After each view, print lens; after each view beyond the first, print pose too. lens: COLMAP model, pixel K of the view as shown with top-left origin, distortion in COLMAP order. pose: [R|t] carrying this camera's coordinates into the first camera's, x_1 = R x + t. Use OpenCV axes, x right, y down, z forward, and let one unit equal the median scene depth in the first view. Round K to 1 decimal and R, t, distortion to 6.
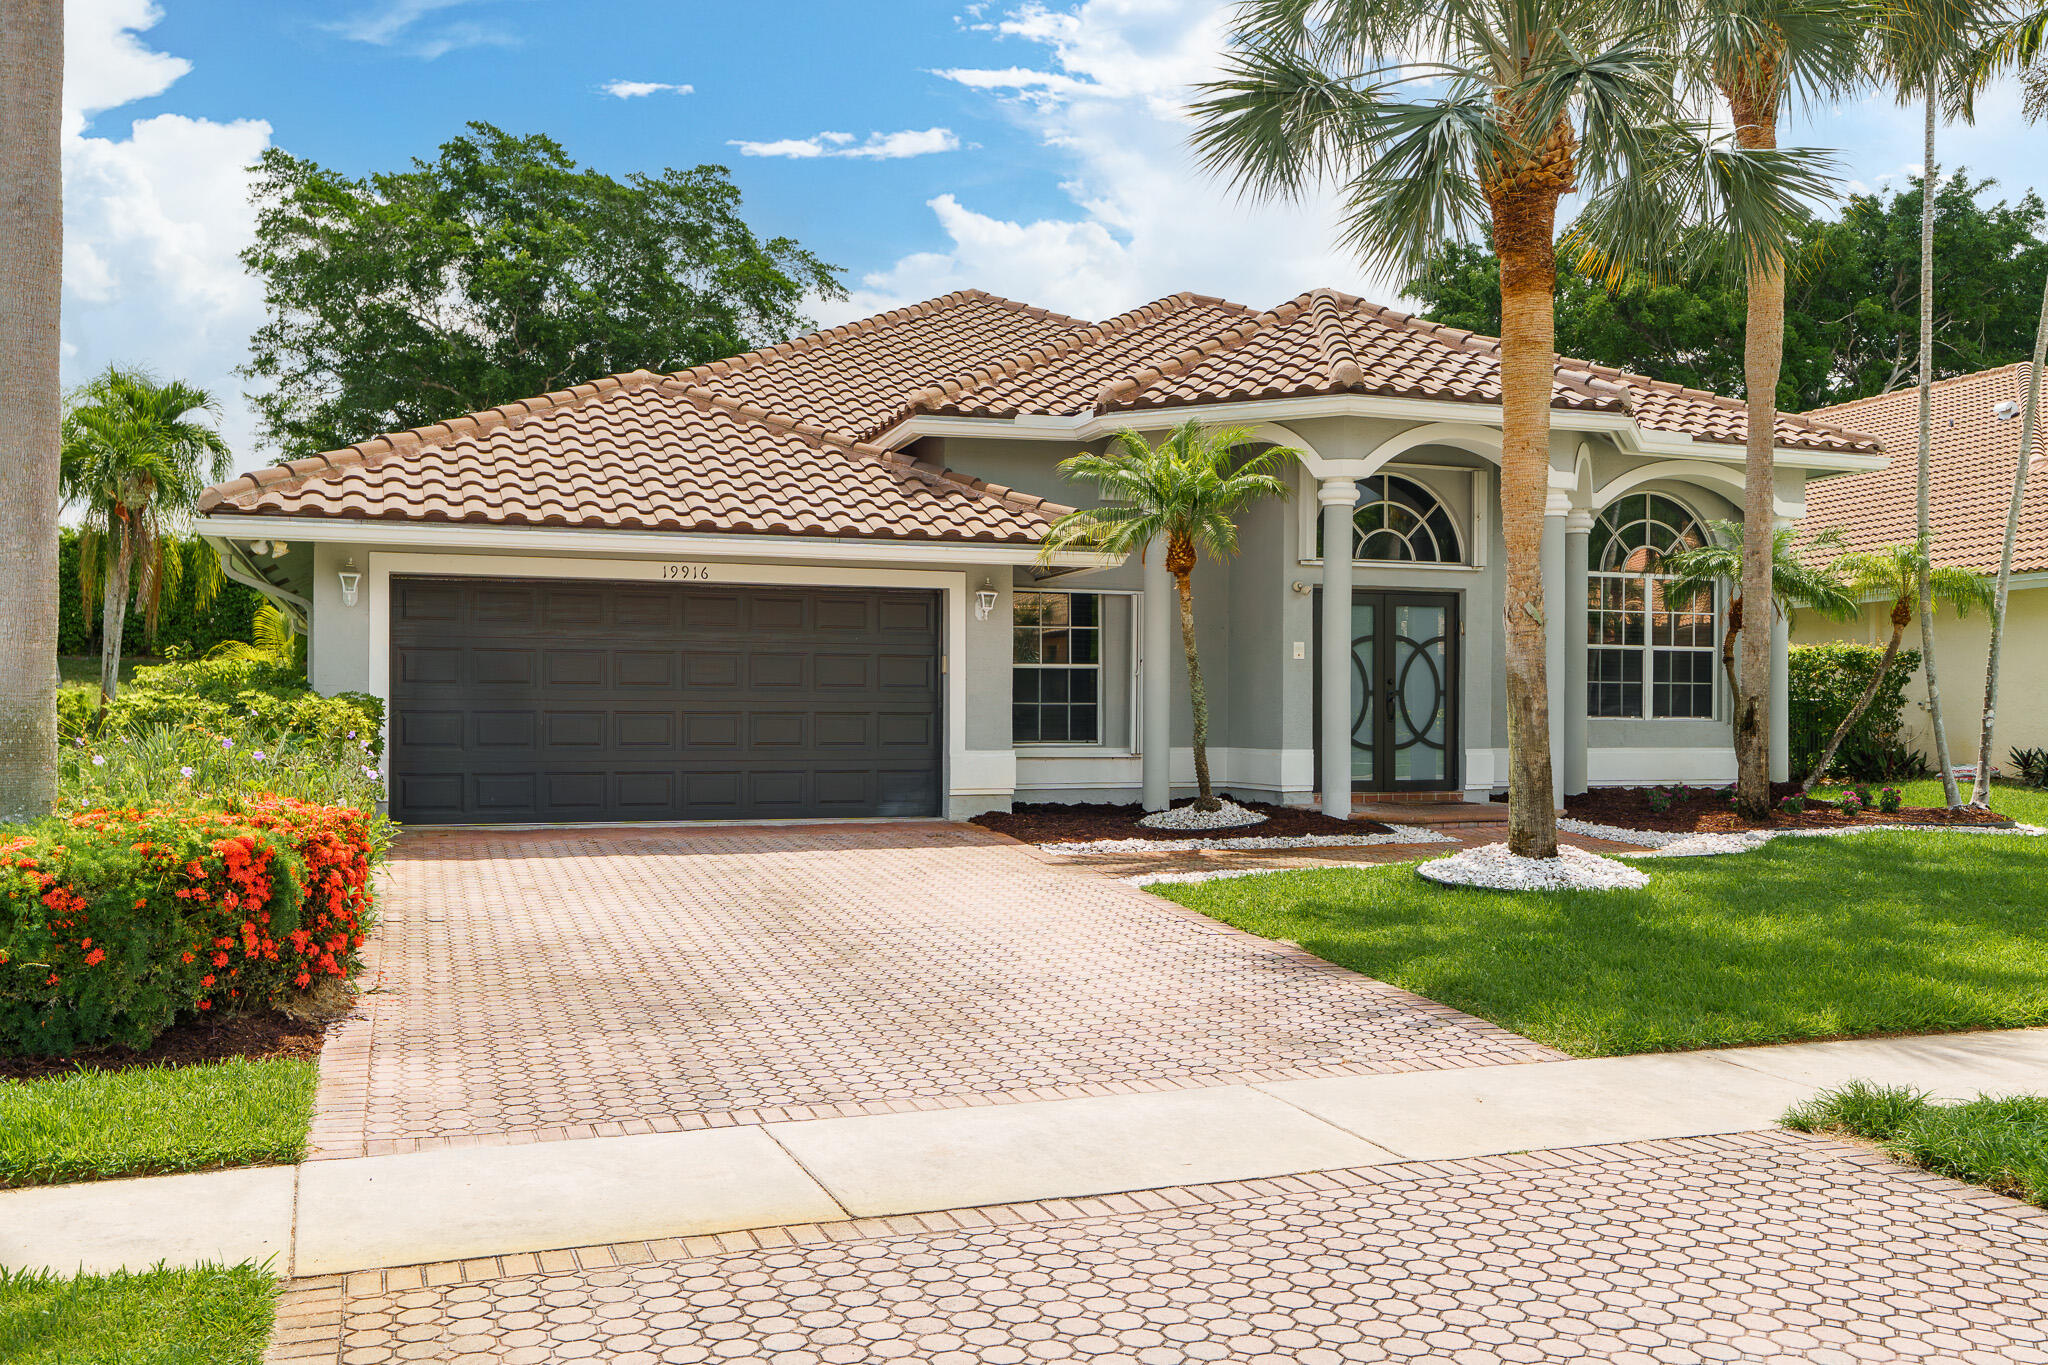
lens RADIAL K [[1836.7, 0, 1019.6], [0, 1836.7, 698.6], [0, 0, 1]] dist [0.020987, -0.000569]
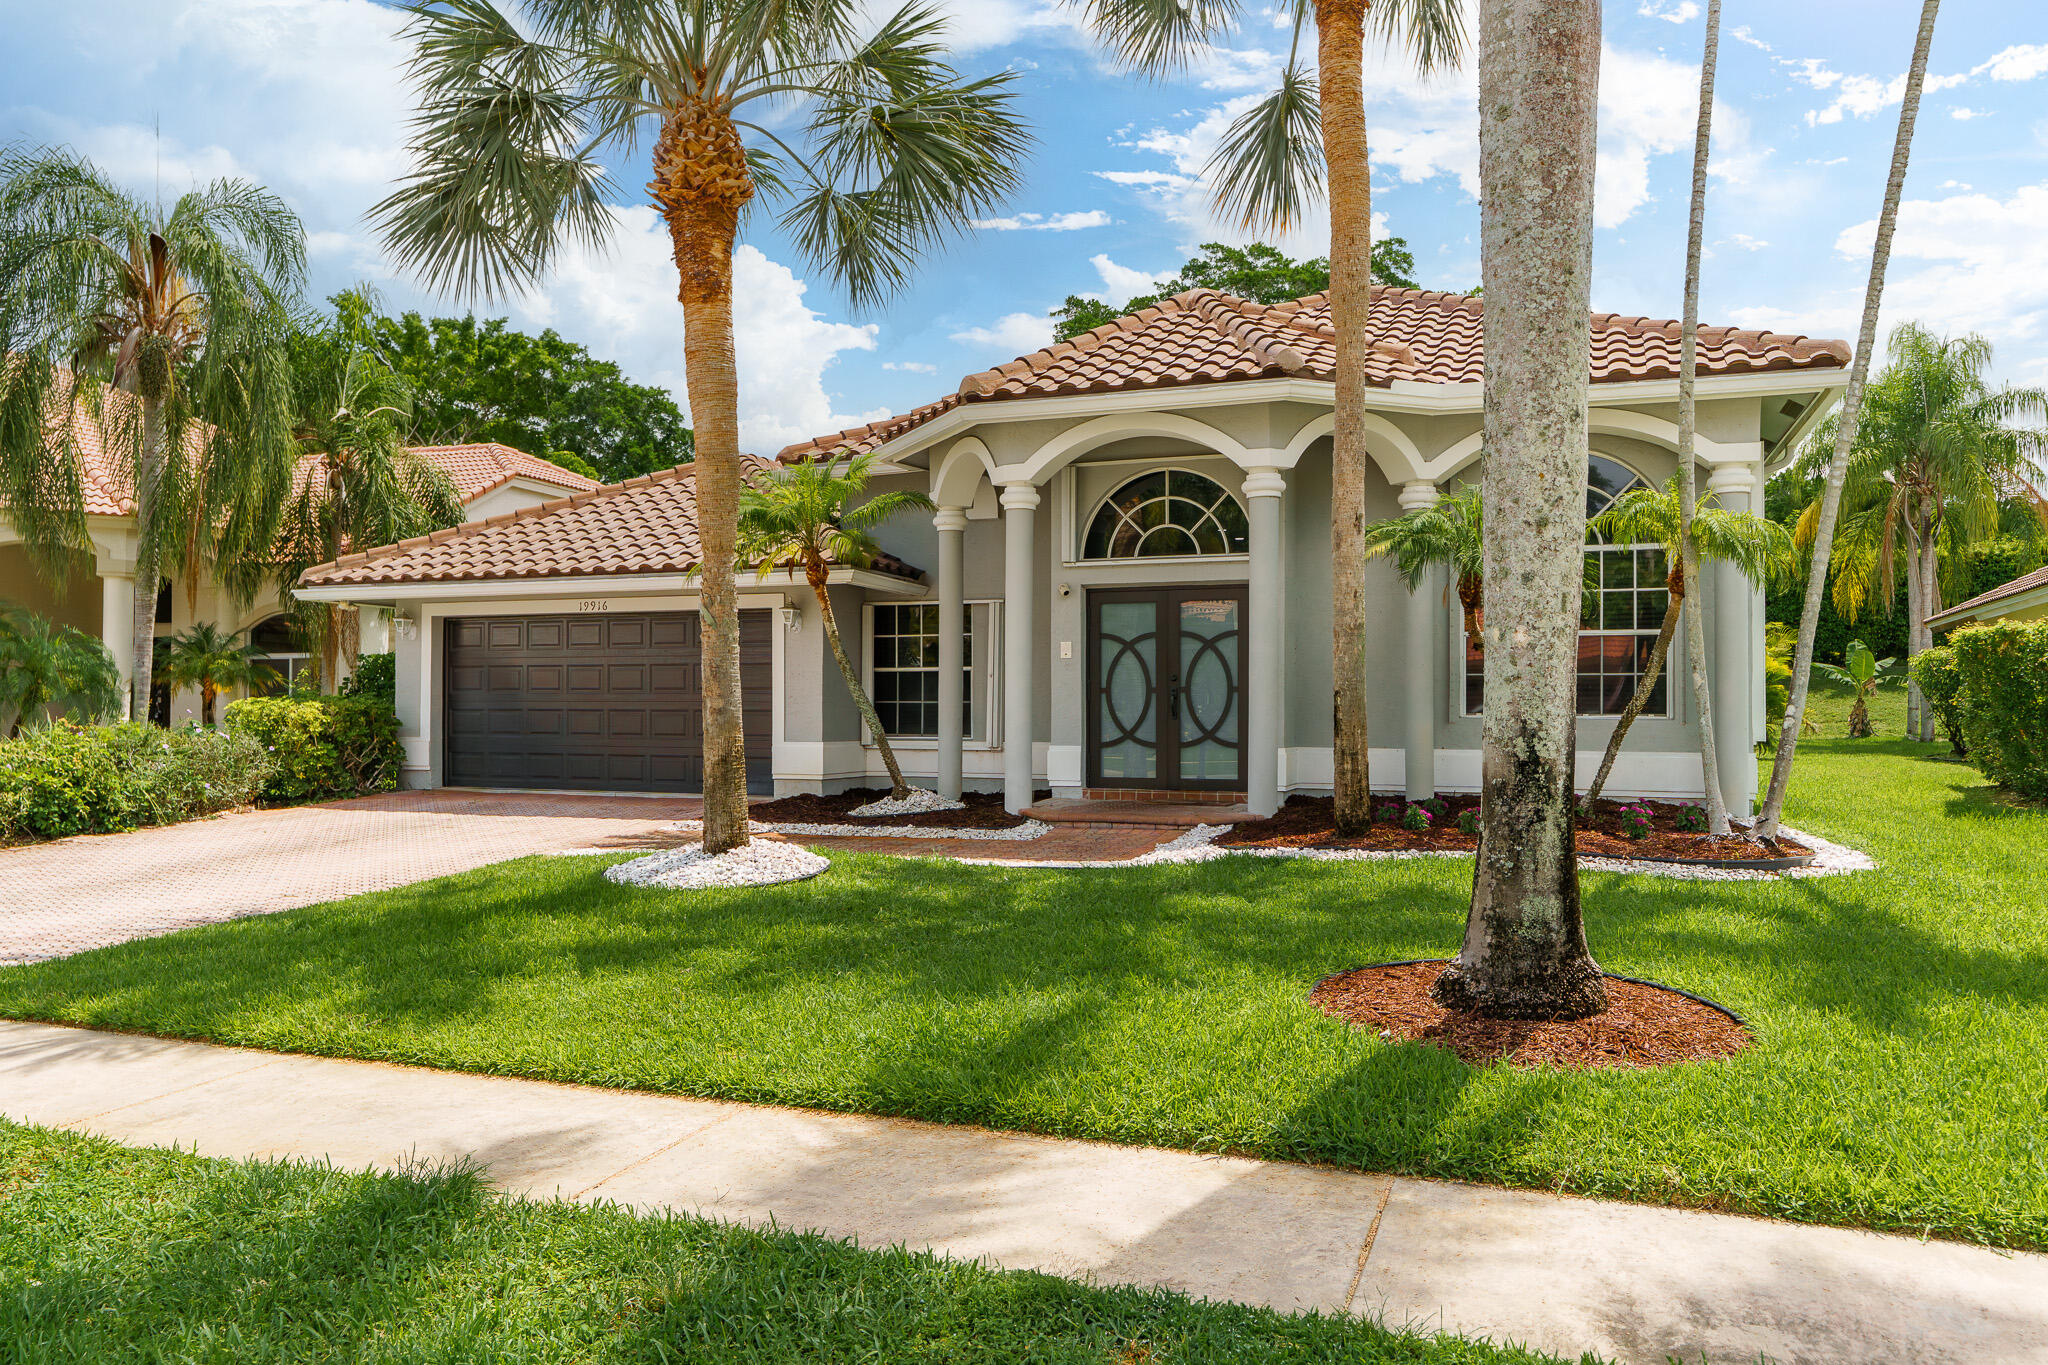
lens RADIAL K [[1482.0, 0, 1027.1], [0, 1482.0, 680.4], [0, 0, 1]] dist [0.019199, -0.006419]
pose [[0.745756, -0.014043, -0.666071, 0.733464], [0.007442, 0.999891, -0.012748, 0.001488], [0.666178, 0.004551, 0.745779, 0.385324]]
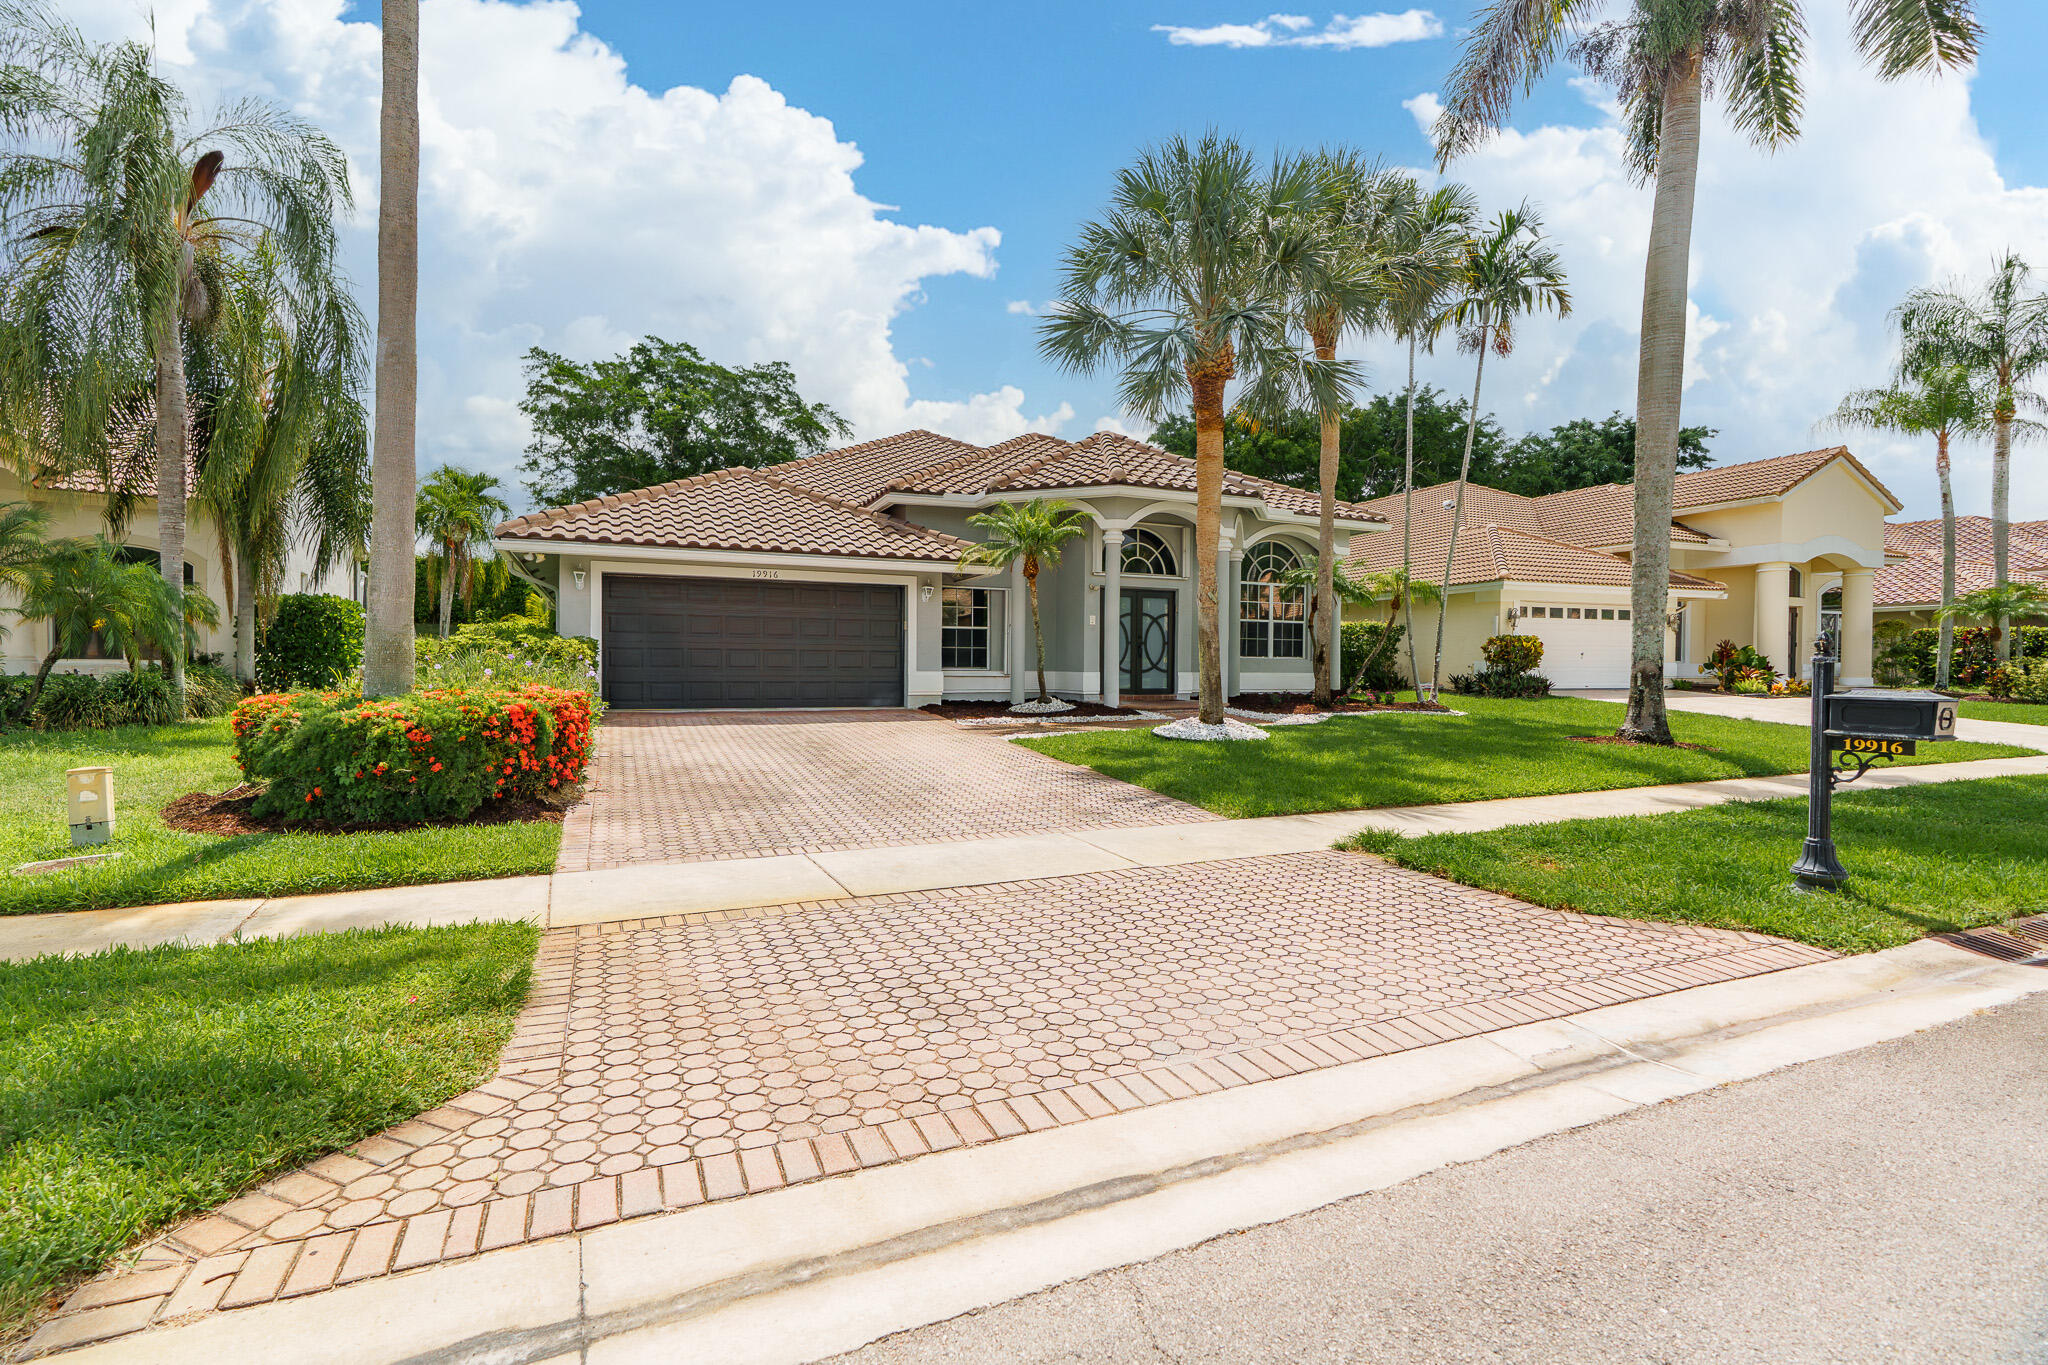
lens RADIAL K [[972.9, 0, 1023.4], [0, 972.9, 669.3], [0, 0, 1]] dist [0.001164, 0.001335]
pose [[0.996896, 0.003203, 0.078663, 0.001236], [-0.004348, 0.999887, 0.014399, 0.011440], [-0.078608, -0.014696, 0.996797, -0.002570]]
